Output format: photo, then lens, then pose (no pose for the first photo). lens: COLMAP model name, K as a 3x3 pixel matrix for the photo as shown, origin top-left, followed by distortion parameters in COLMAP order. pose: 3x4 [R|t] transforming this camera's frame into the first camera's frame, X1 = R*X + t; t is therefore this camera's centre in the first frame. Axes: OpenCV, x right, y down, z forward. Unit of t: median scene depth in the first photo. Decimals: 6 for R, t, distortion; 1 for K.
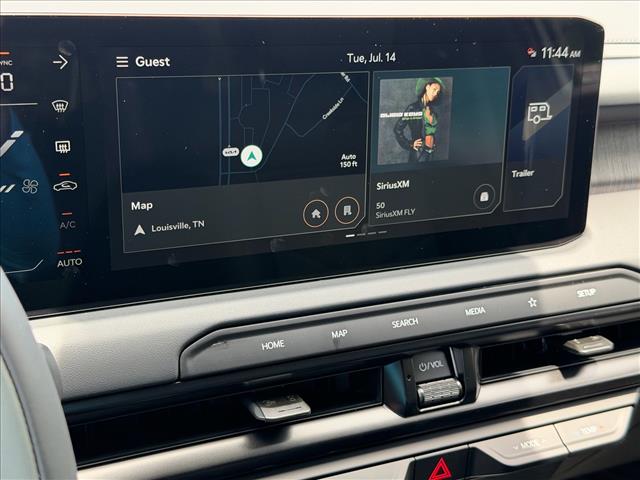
lens RADIAL K [[928.1, 0, 319.8], [0, 928.1, 248.1], [0, 0, 1]] dist [0.105766, 0.011979]
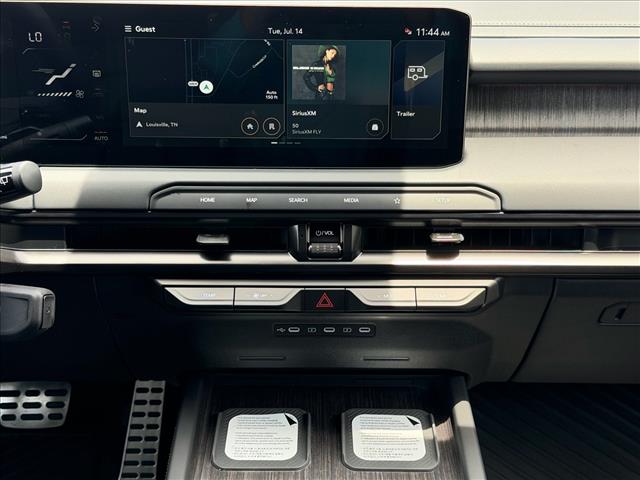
lens RADIAL K [[937.7, 0, 320.0], [0, 937.7, 240.0], [0, 0, 1]] dist [0.144725, -0.177290]
pose [[0.901234, 0.121179, -0.416045, 0.774025], [-0.111820, 0.992622, 0.046891, 0.066382], [0.418657, 0.004262, 0.908134, -0.425858]]
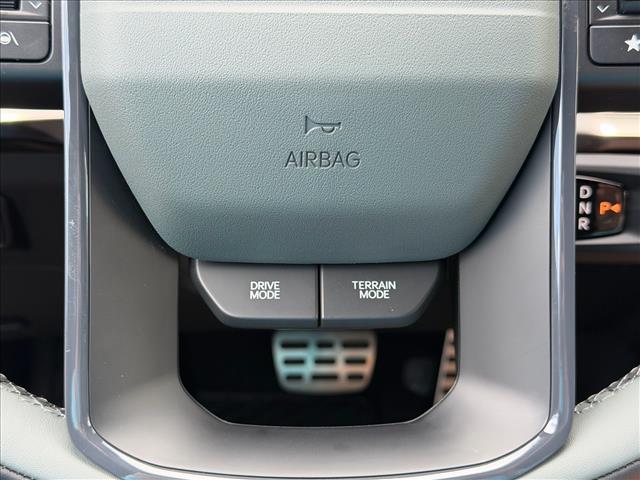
lens RADIAL K [[928.1, 0, 319.8], [0, 928.1, 248.1], [0, 0, 1]] dist [0.105766, 0.011979]
pose [[0.910388, 0.154480, -0.383834, -0.204005], [-0.122003, 0.986666, 0.107729, 0.276688], [0.395358, -0.051246, 0.917096, -0.143301]]
